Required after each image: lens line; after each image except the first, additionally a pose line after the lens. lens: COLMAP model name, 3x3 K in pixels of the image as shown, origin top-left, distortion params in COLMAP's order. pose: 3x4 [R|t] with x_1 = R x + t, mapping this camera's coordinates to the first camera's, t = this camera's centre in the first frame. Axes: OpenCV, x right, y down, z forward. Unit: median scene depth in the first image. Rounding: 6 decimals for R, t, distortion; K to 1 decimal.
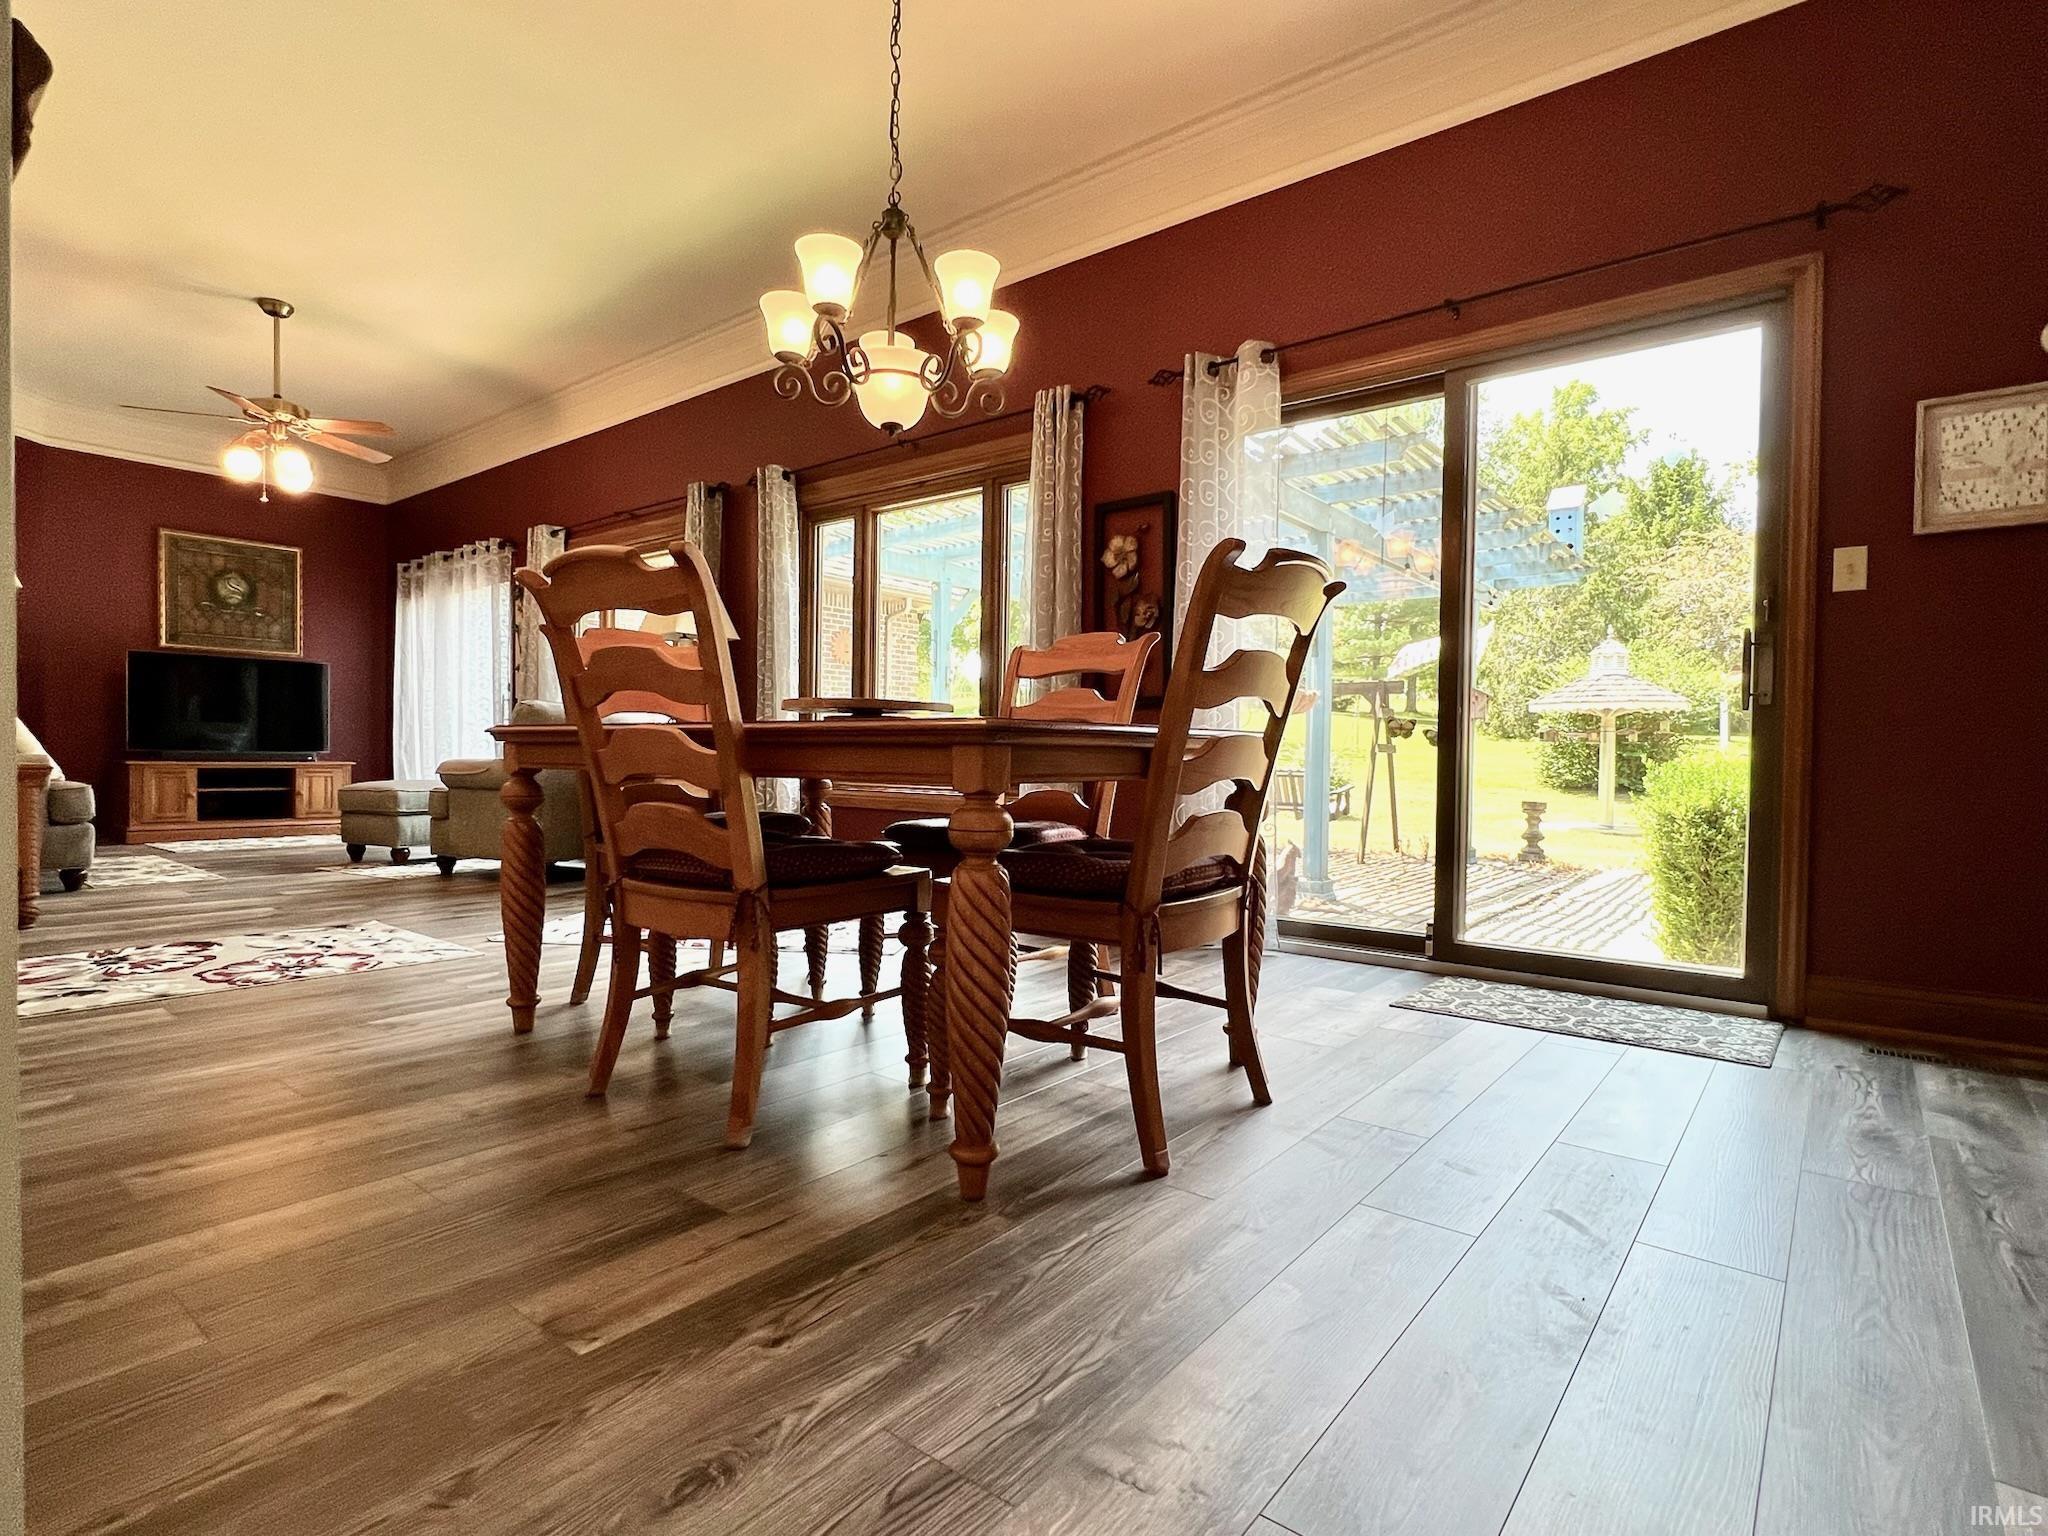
lens RADIAL K [[1033.4, 0, 1017.3], [0, 1033.4, 774.0], [0, 0, 1]] dist [-0.001786, 0.000513]
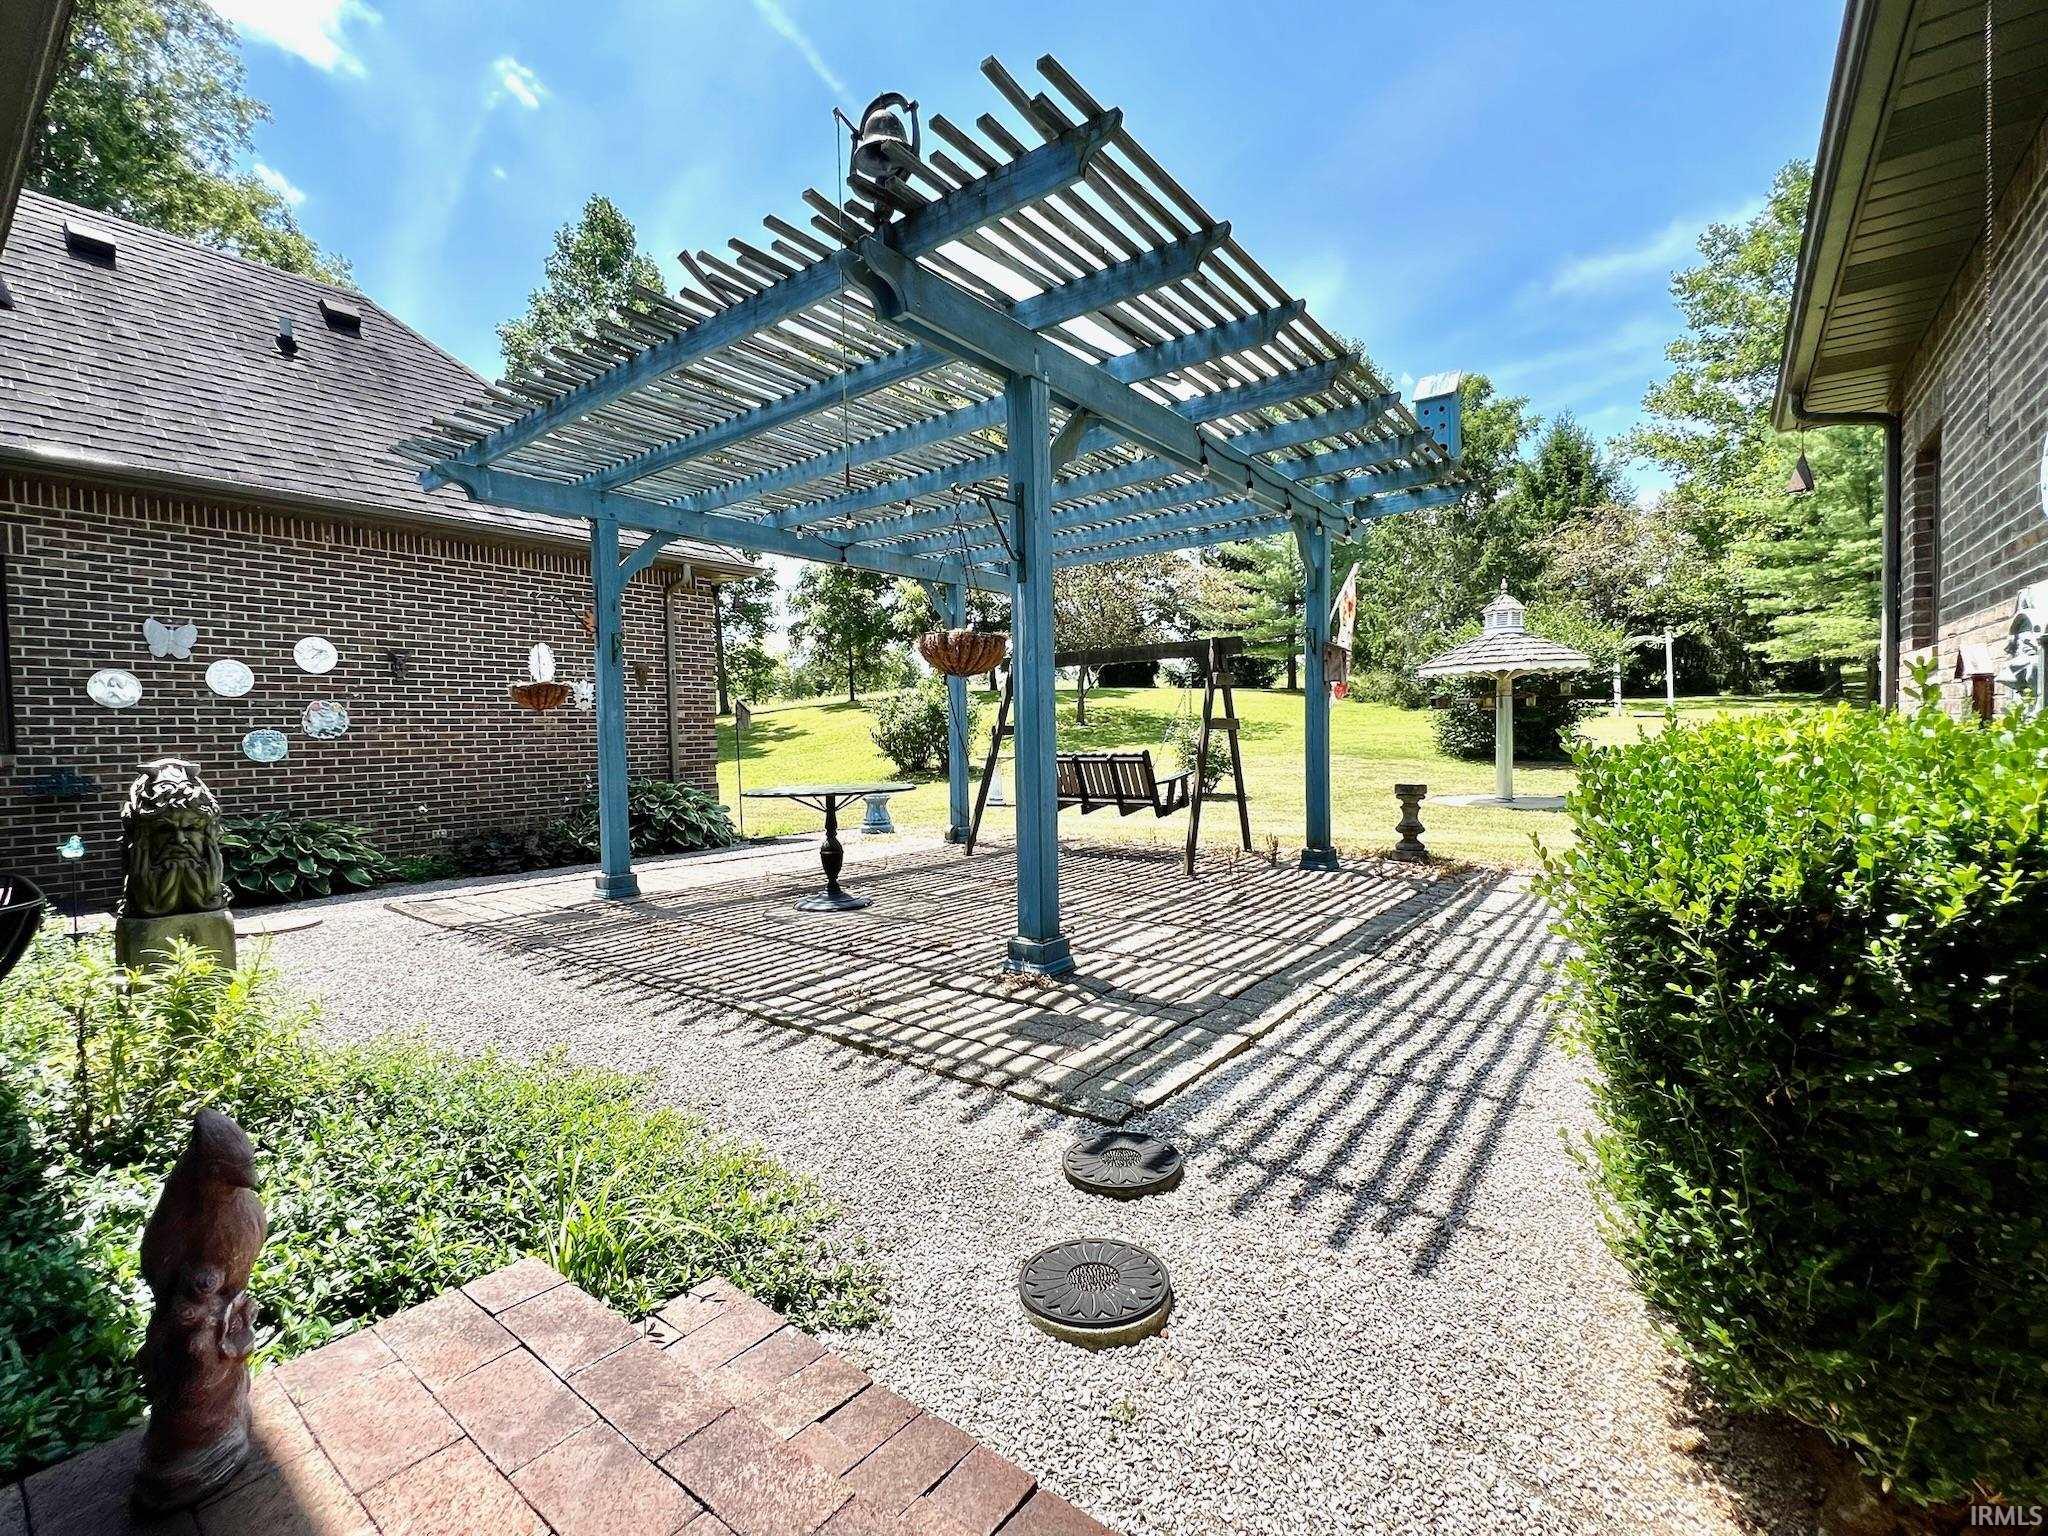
lens RADIAL K [[894.5, 0, 1024.0], [0, 894.5, 768.0], [0, 0, 1]] dist [0.000763, -0.000001]
pose [[0.999191, -0.033895, 0.021641, 0.233038], [0.033498, 0.999269, 0.018427, -0.010948], [-0.022250, -0.017687, 0.999596, 0.394503]]
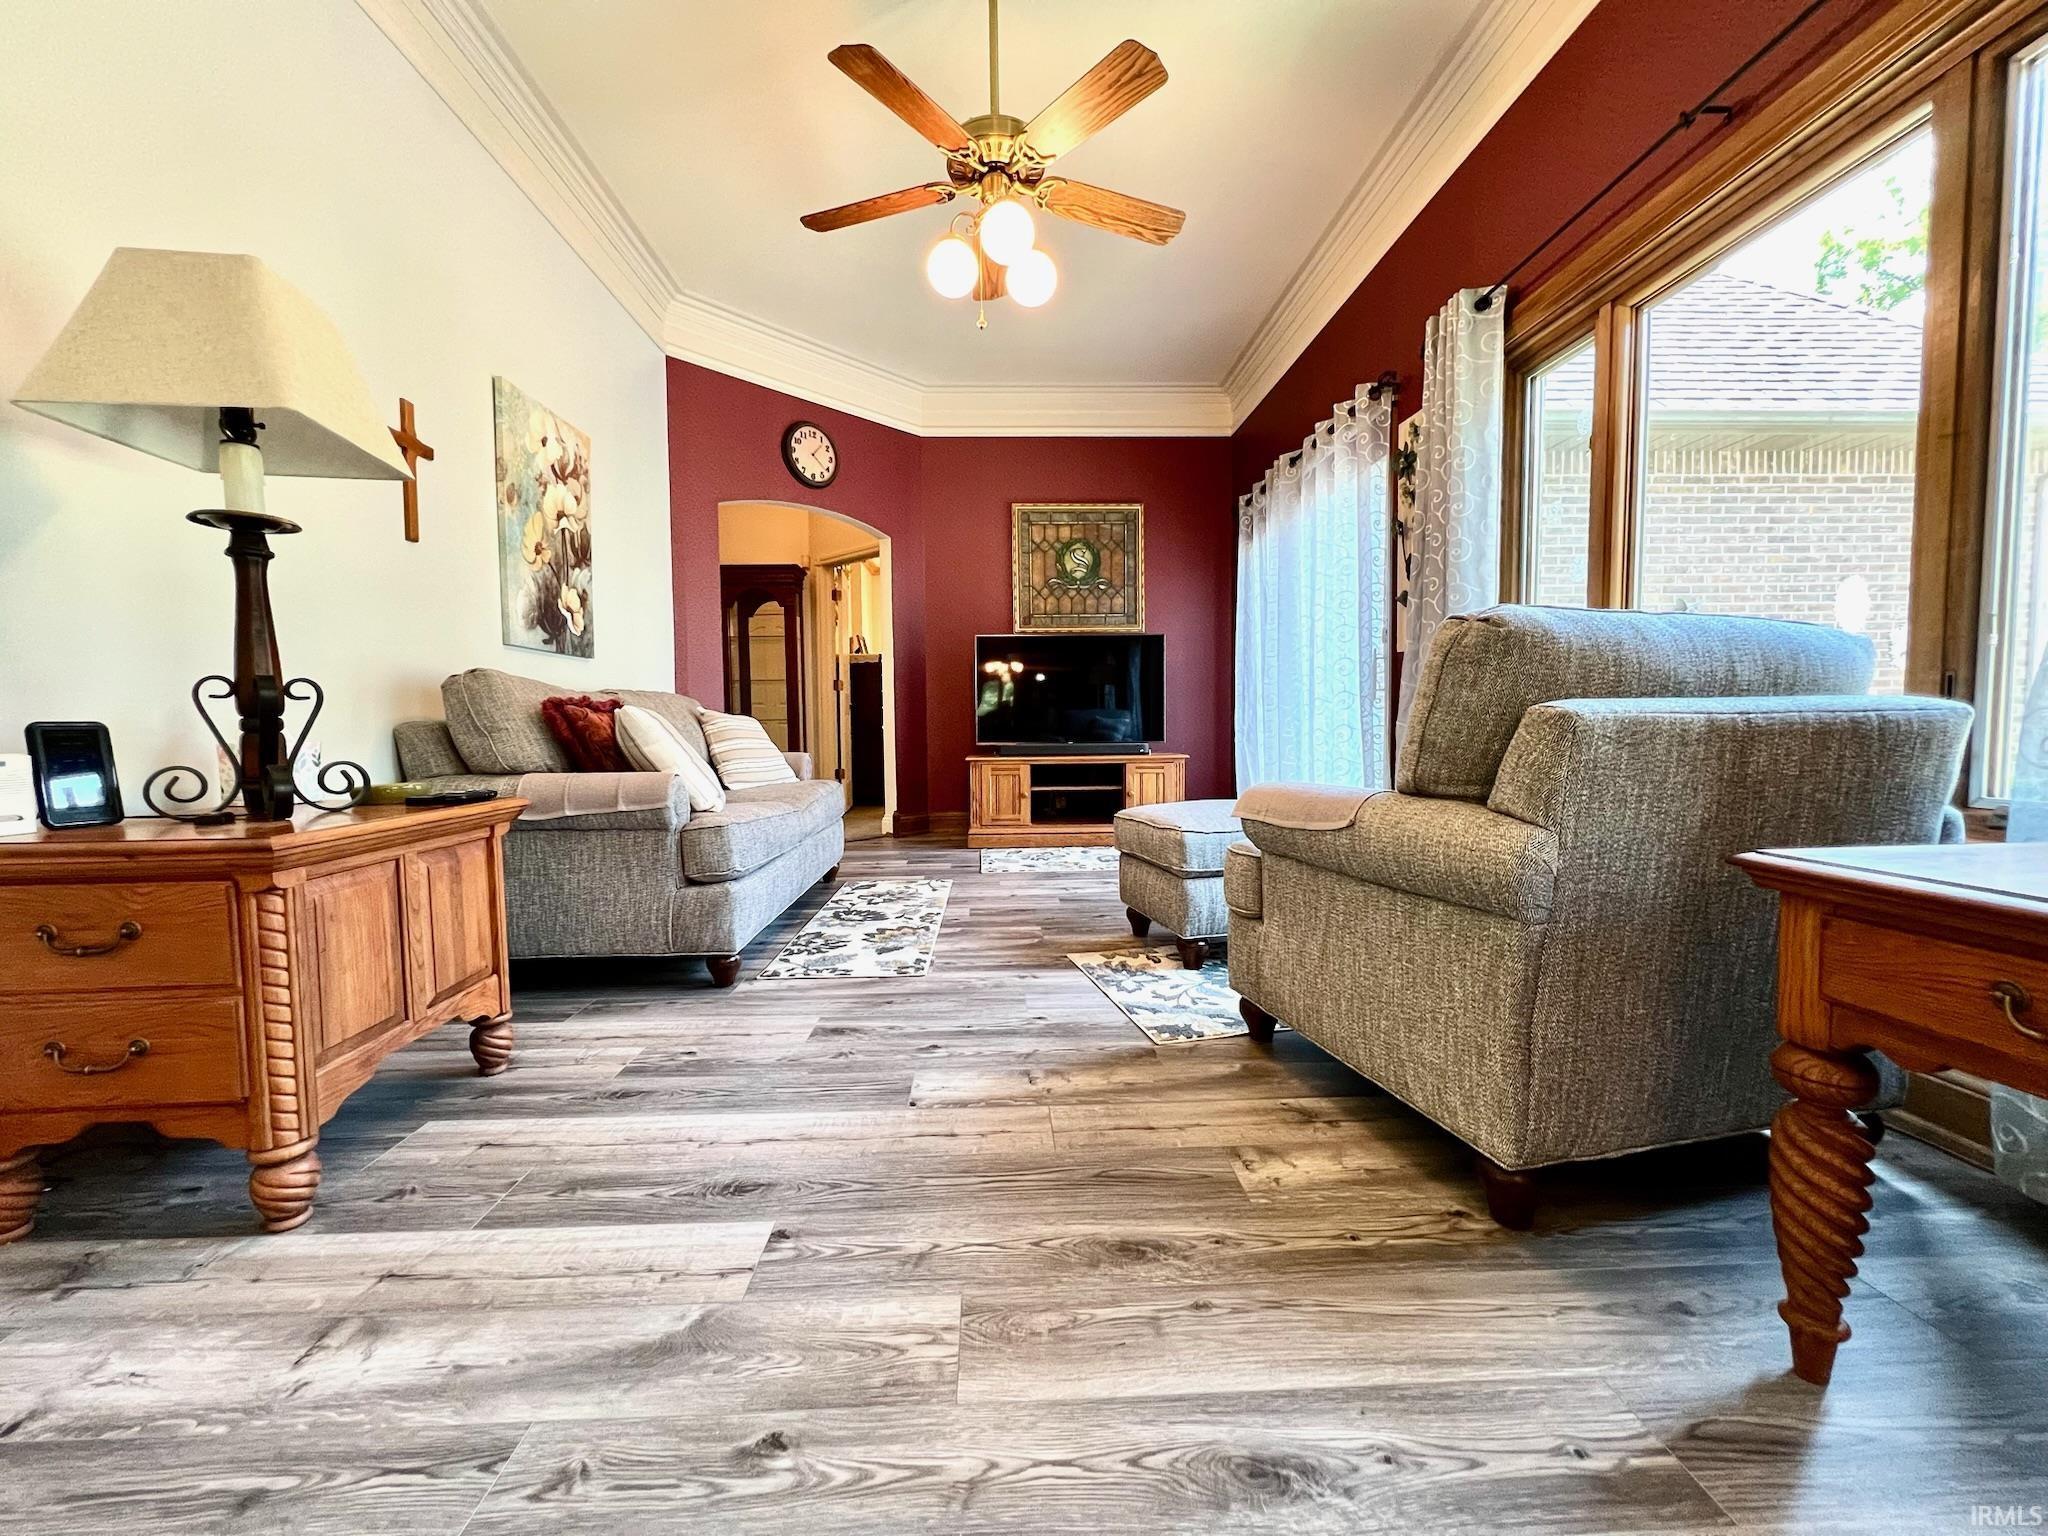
lens RADIAL K [[821.3, 0, 1018.9], [0, 821.3, 766.8], [0, 0, 1]] dist [-0.001242, -0.000473]
pose [[0.656687, 0.015542, -0.754003, -0.241826], [0.006668, 0.999629, 0.026413, -0.018828], [0.754134, -0.022373, 0.656340, 0.468274]]
